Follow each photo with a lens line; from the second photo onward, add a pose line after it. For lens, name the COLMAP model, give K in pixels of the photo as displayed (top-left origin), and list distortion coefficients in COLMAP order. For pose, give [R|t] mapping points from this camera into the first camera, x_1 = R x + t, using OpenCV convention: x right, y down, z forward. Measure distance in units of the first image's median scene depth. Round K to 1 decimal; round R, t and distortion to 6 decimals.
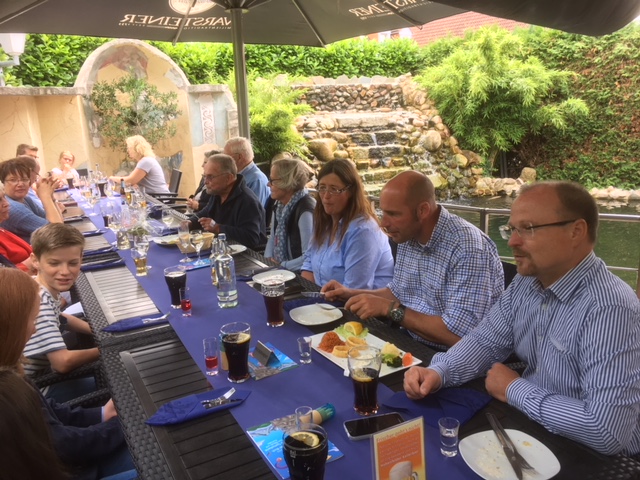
lens RADIAL K [[543.6, 0, 320.0], [0, 543.6, 240.0], [0, 0, 1]] dist [0.089116, -0.107498]
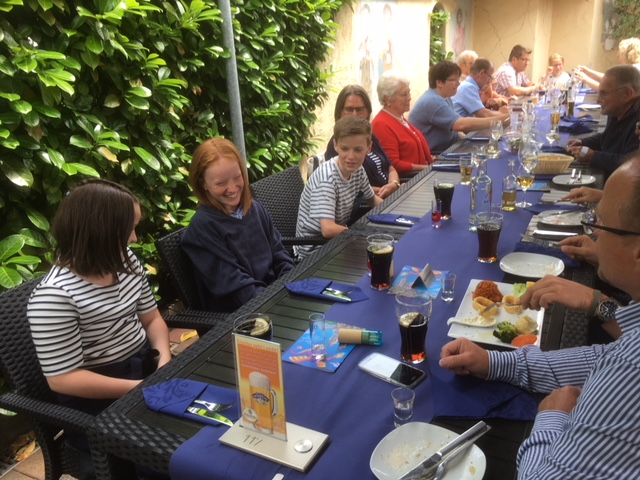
lens RADIAL K [[543.6, 0, 320.0], [0, 543.6, 240.0], [0, 0, 1]] dist [0.089116, -0.107498]
pose [[0.576365, 0.294953, -0.762107, 0.096689], [-0.162250, 0.955328, 0.247028, -0.012466], [0.800924, -0.018726, 0.598474, 0.048055]]
